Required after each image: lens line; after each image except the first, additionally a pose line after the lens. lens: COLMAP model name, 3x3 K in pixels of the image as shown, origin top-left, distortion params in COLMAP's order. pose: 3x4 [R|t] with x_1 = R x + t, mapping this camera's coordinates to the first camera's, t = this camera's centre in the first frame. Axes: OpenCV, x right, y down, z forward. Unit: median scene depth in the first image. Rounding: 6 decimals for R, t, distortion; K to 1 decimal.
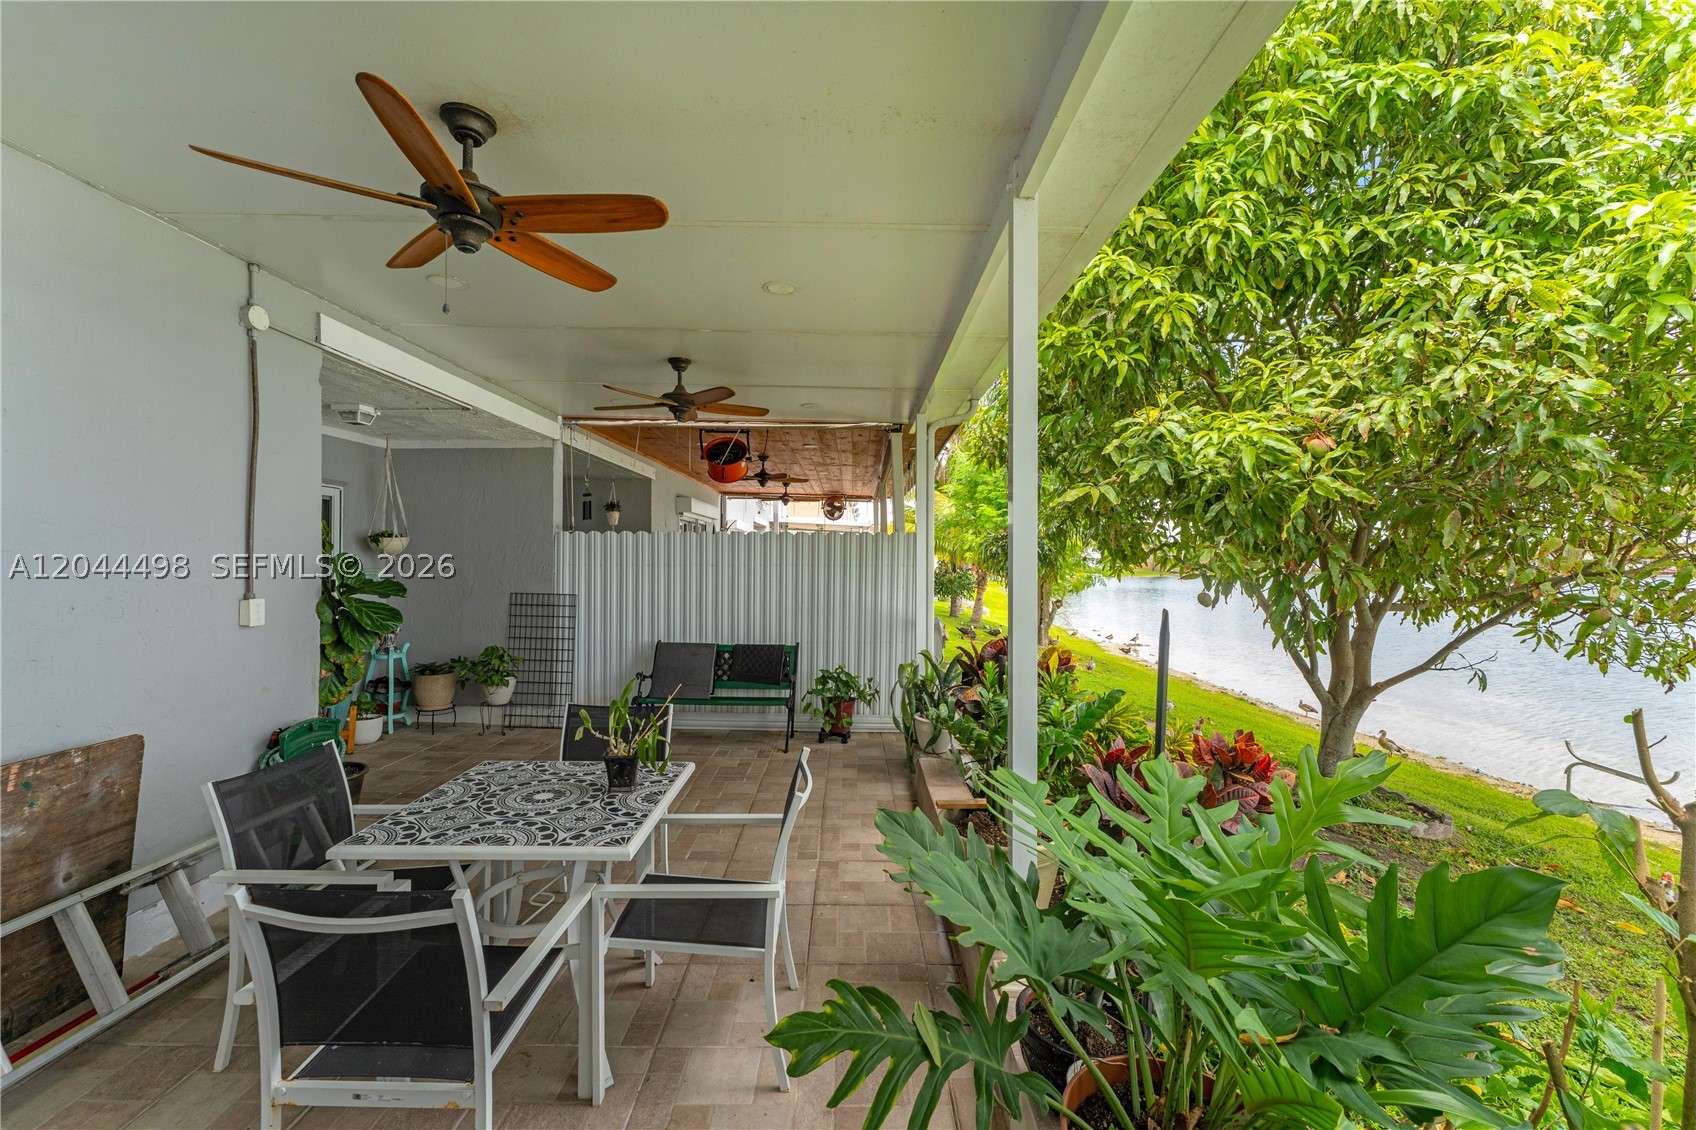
lens RADIAL K [[695.8, 0, 839.2], [0, 695.8, 558.5], [0, 0, 1]] dist [-0.002305, 0.000181]
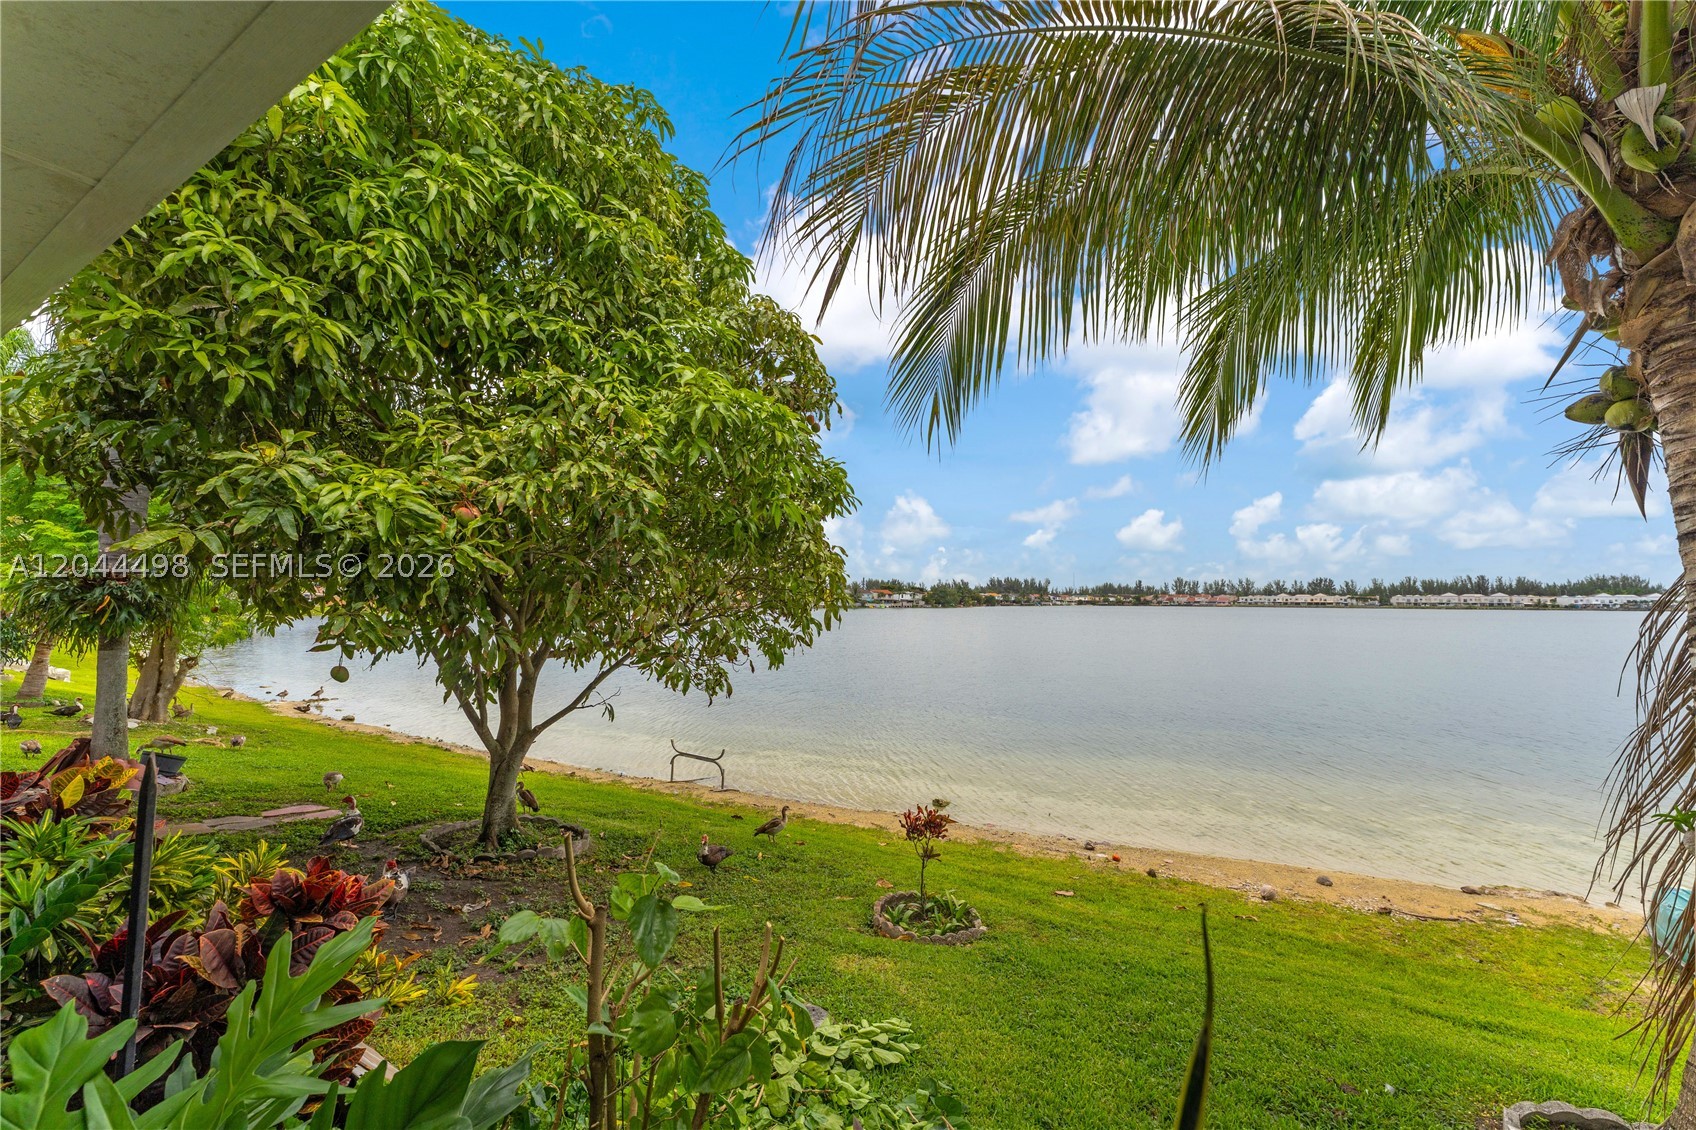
lens RADIAL K [[695.8, 0, 858.9], [0, 695.8, 571.9], [0, 0, 1]] dist [-0.002305, 0.000181]
pose [[0.498202, 0.034796, 0.866362, 0.088181], [-0.006400, 0.999315, -0.036456, -0.039264], [-0.867037, 0.012617, 0.498084, 0.001837]]
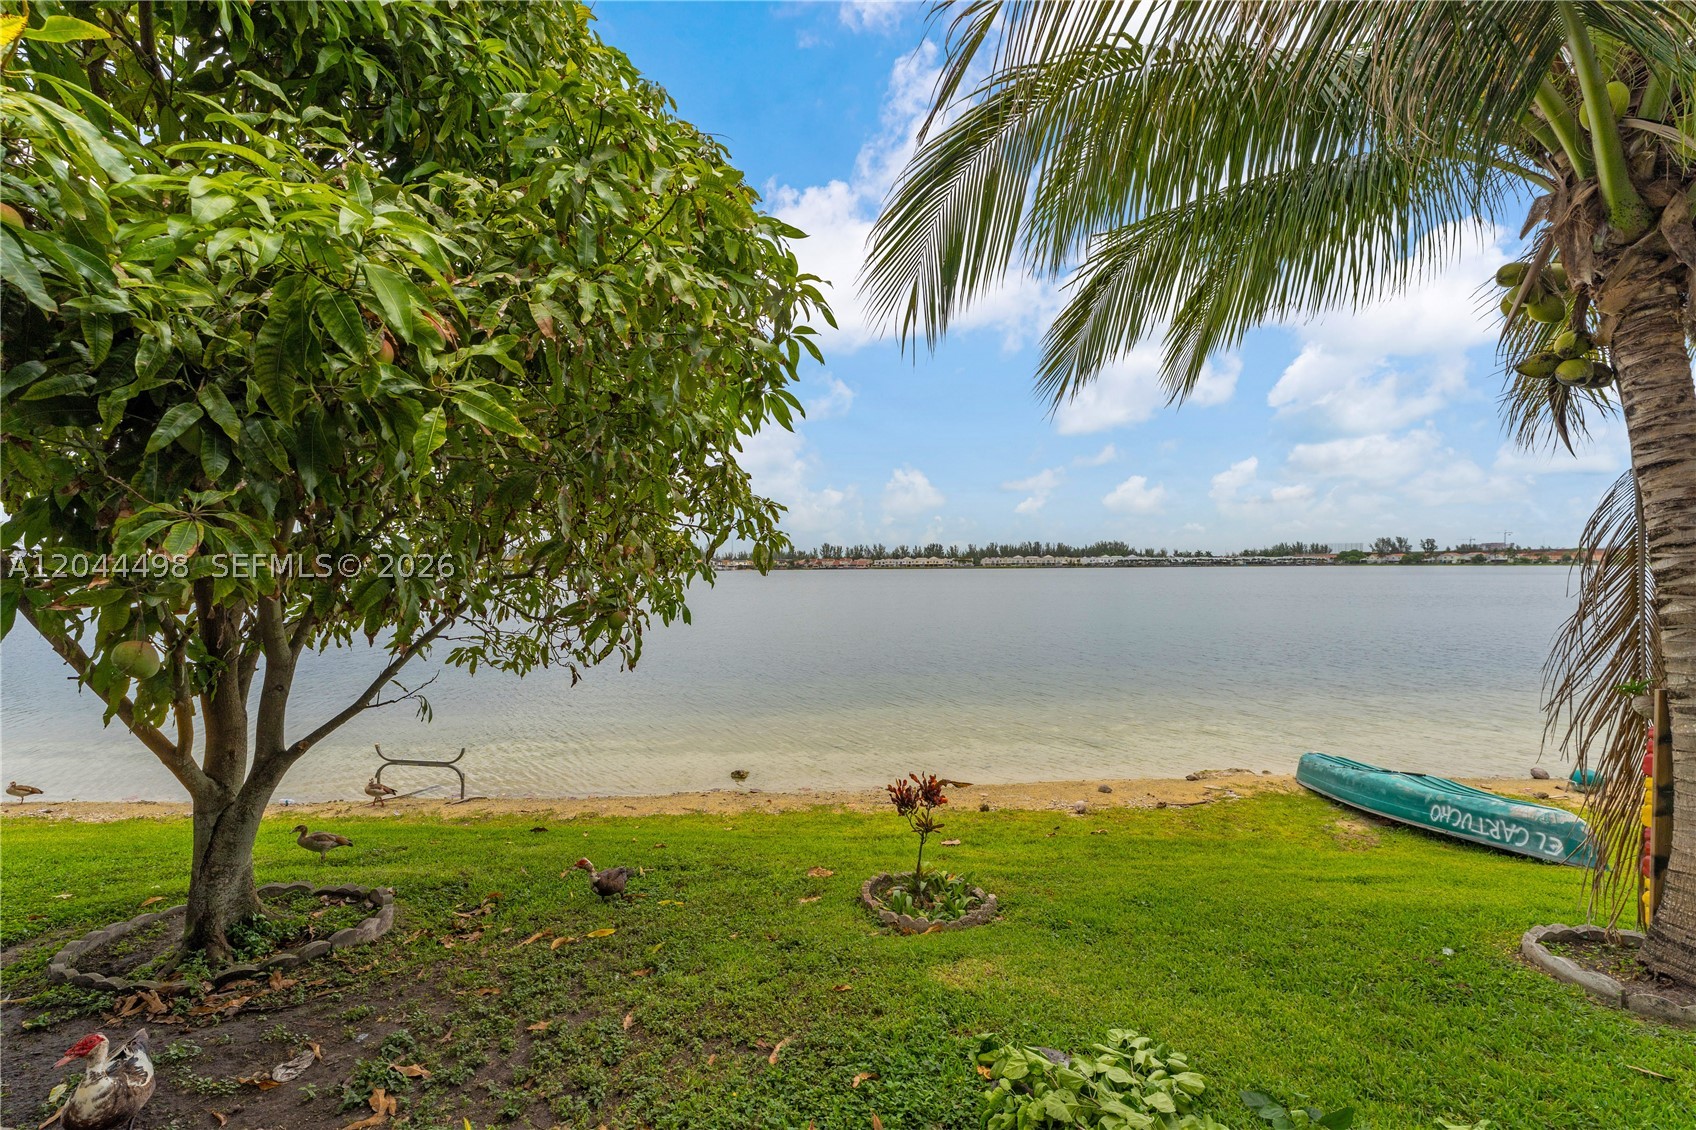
lens RADIAL K [[695.8, 0, 847.6], [0, 695.8, 577.1], [0, 0, 1]] dist [-0.002305, 0.000181]
pose [[0.049558, -0.019853, 0.998574, 0.170014], [0.007525, 0.999781, 0.019504, 0.008419], [-0.998743, 0.006547, 0.049696, 0.590340]]
